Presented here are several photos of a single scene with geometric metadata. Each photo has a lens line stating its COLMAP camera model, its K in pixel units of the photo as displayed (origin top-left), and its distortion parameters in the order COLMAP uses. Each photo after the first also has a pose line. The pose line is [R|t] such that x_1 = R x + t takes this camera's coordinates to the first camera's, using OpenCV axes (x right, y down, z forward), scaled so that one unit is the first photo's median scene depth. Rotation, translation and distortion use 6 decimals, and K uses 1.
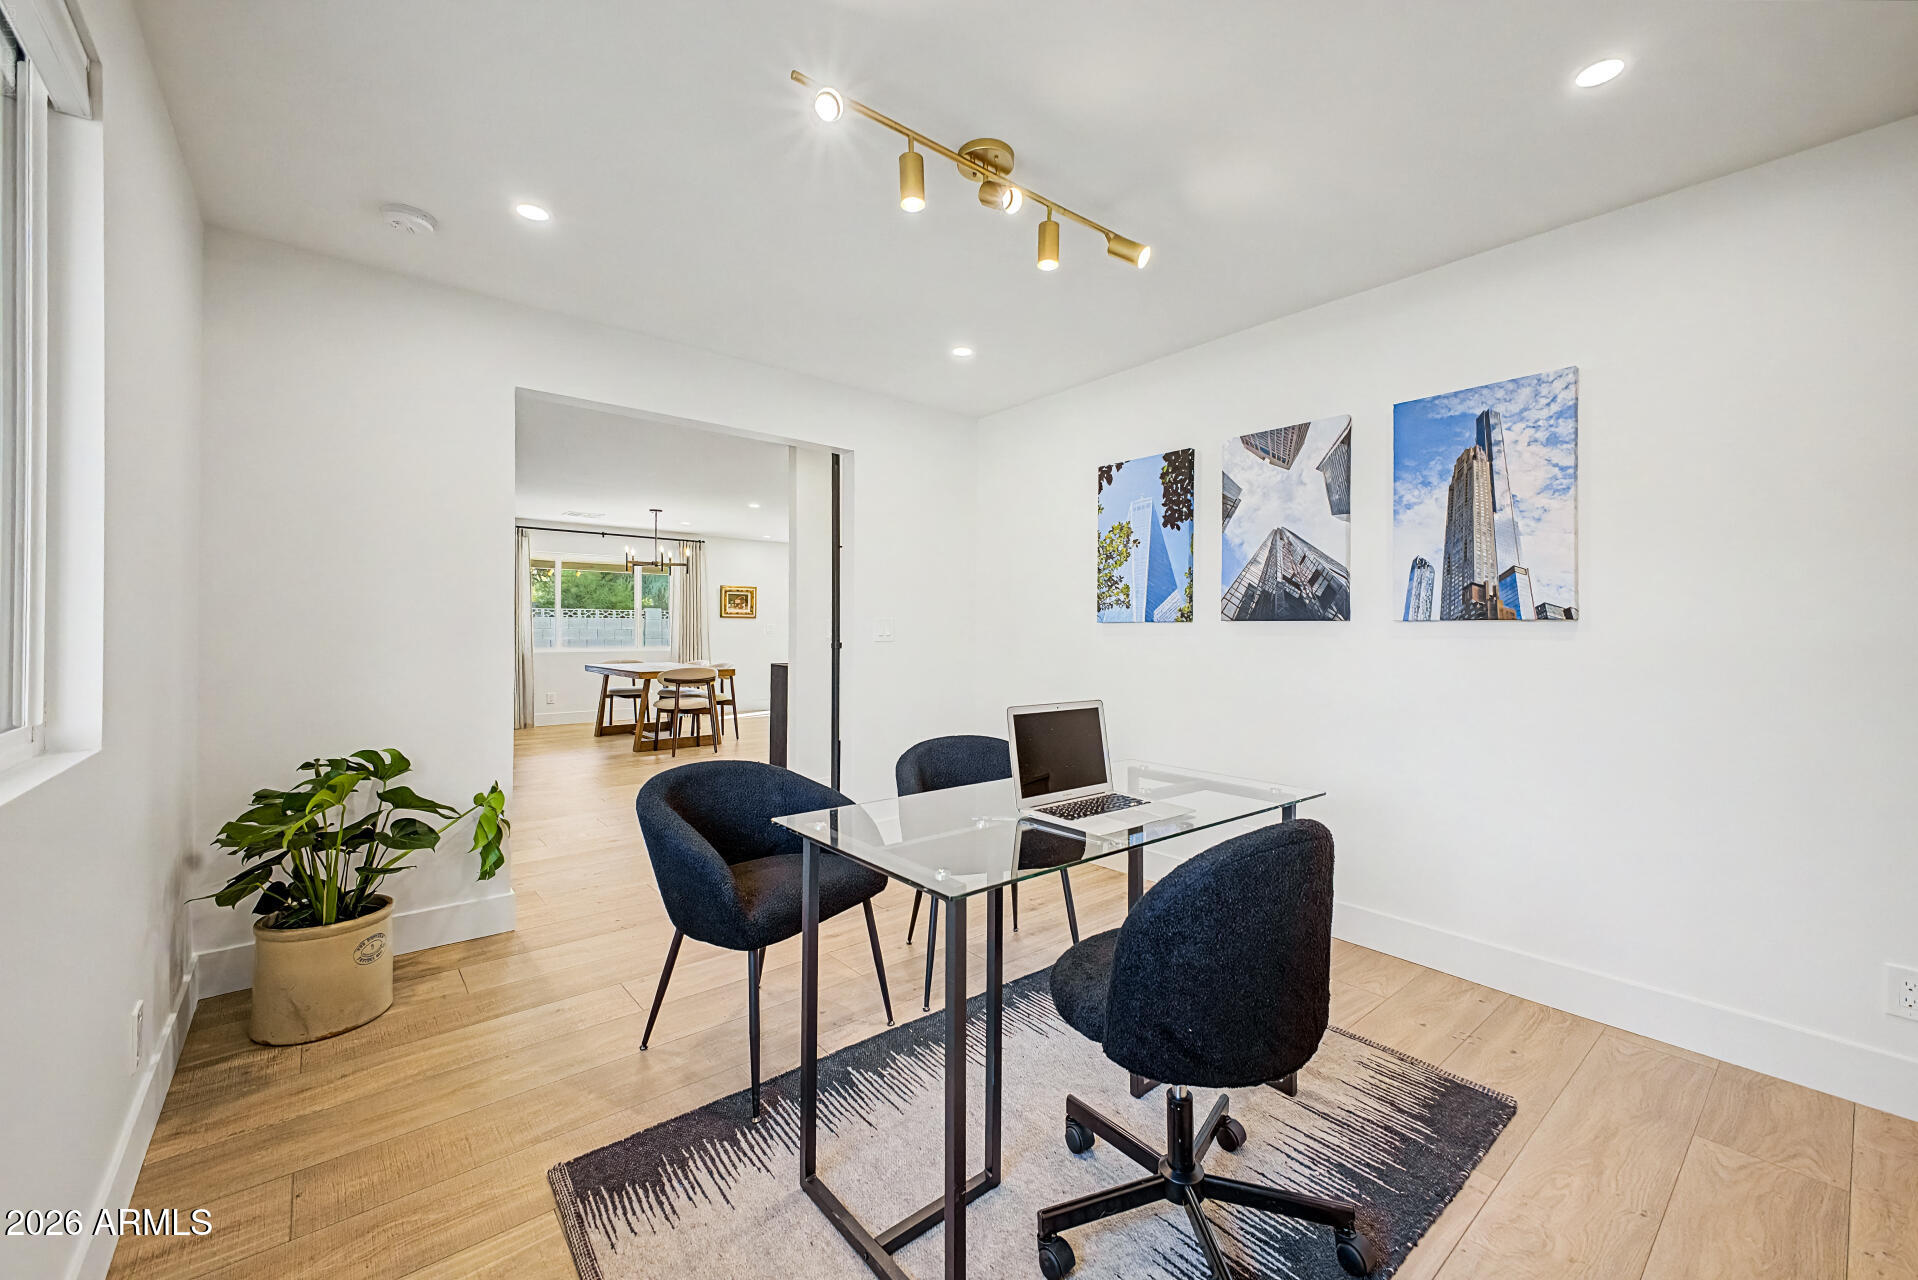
lens RADIAL K [[758.7, 0, 966.7], [0, 758.7, 631.2], [0, 0, 1]] dist [0.013487, -0.002117]
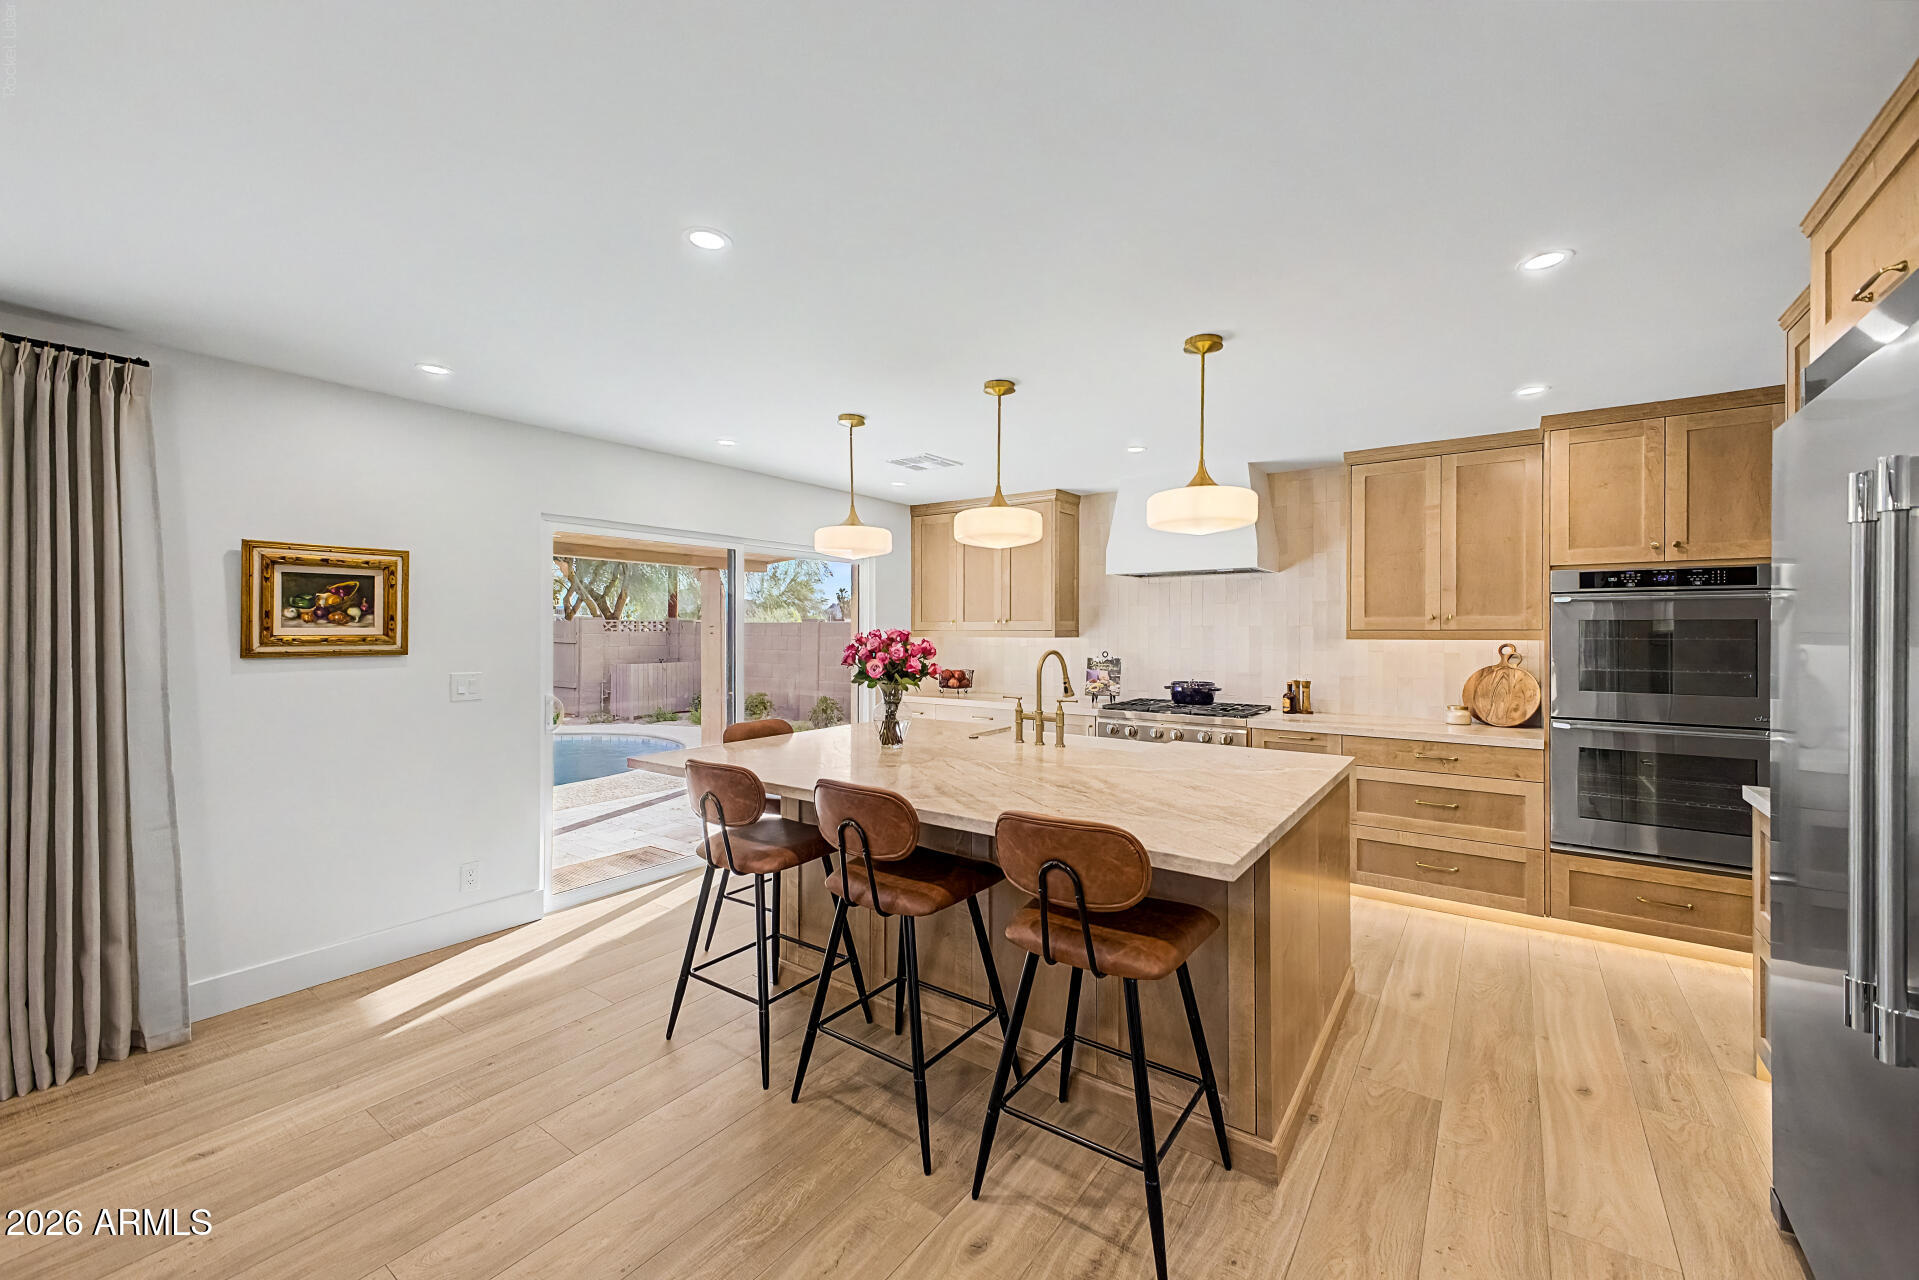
lens RADIAL K [[759.1, 0, 962.2], [0, 759.1, 622.7], [0, 0, 1]] dist [0.013487, -0.002117]
pose [[0.969755, 0.000129, 0.244079, -0.424858], [0.002565, 0.999939, -0.010719, -0.082198], [-0.244066, 0.011021, 0.969696, 2.044209]]
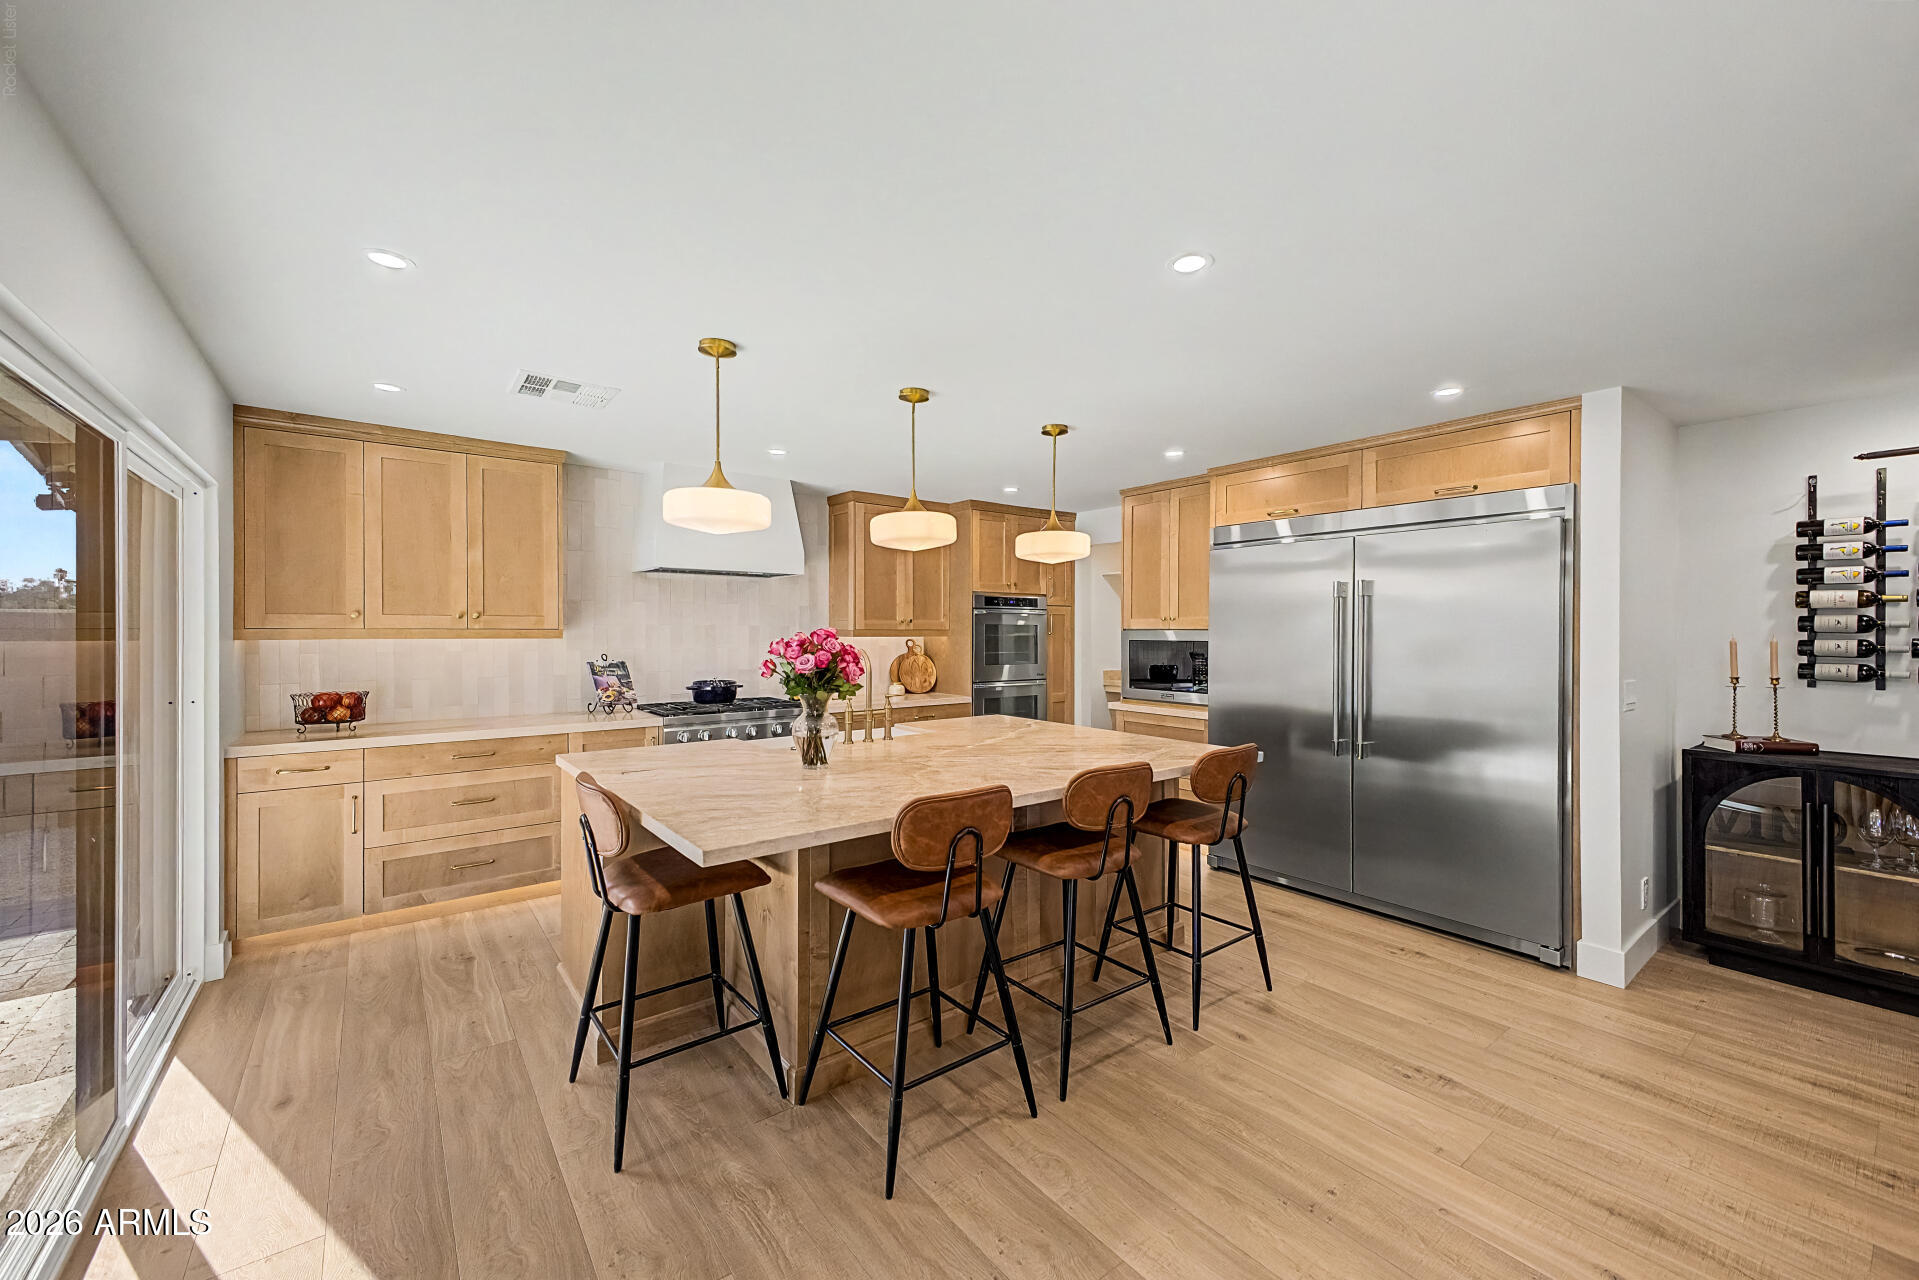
lens RADIAL K [[759.1, 0, 963.1], [0, 759.1, 632.0], [0, 0, 1]] dist [0.013487, -0.002117]
pose [[0.044064, -0.004003, 0.999021, -1.091253], [0.000890, 0.999992, 0.003968, -0.083188], [-0.999028, 0.000714, 0.044067, 2.810460]]
